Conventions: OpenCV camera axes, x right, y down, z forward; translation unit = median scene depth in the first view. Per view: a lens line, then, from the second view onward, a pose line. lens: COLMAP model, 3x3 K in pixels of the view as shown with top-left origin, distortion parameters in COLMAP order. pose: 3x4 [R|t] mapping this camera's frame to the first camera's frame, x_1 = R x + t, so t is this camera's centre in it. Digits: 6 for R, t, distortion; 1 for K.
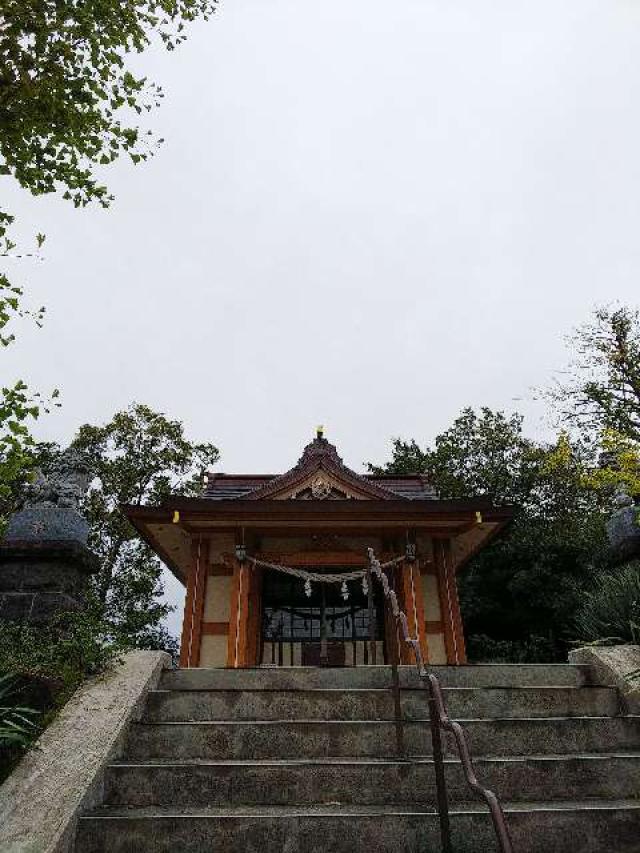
lens RADIAL K [[493.0, 0, 320.0], [0, 493.0, 426.5], [0, 0, 1]] dist [-0.002703, -0.000825]
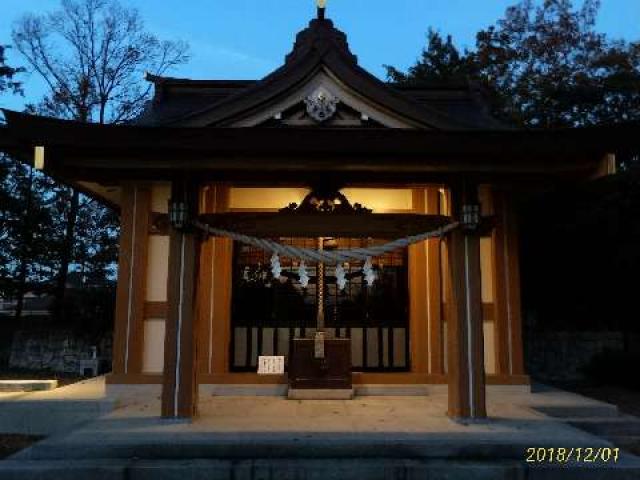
lens RADIAL K [[497.0, 0, 315.9], [0, 497.0, 221.0], [0, 0, 1]] dist [0.034452, -0.000974]
pose [[0.999797, 0.012790, -0.015541, 0.007743], [-0.006468, 0.935352, 0.353660, 0.046039], [0.019060, -0.353488, 0.935245, 0.394035]]
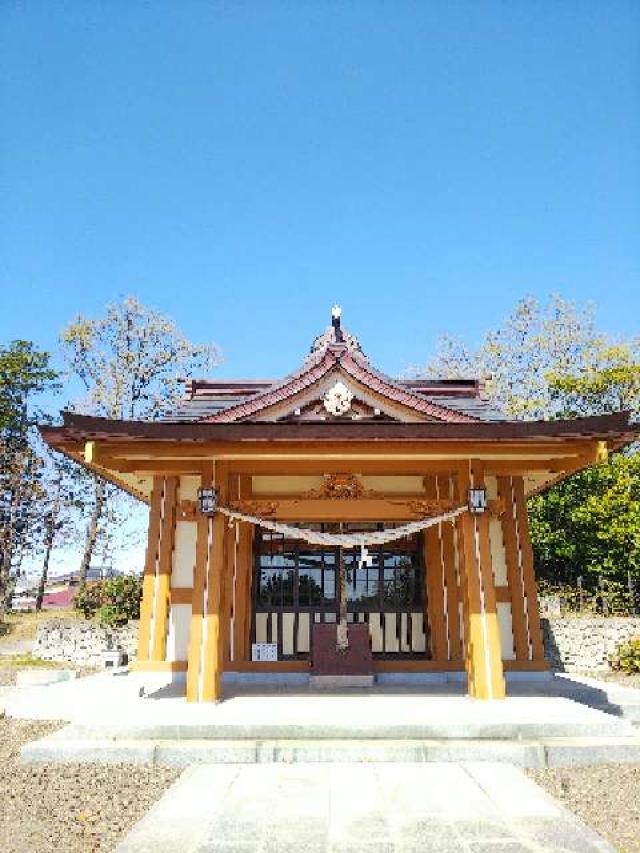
lens RADIAL K [[493.0, 0, 320.0], [0, 493.0, 426.5], [0, 0, 1]] dist [-0.002703, -0.000825]
pose [[0.999108, -0.003024, -0.042119, 0.007637], [0.010863, 0.982266, 0.187175, 0.037423], [0.040806, -0.187466, 0.981423, 0.350764]]
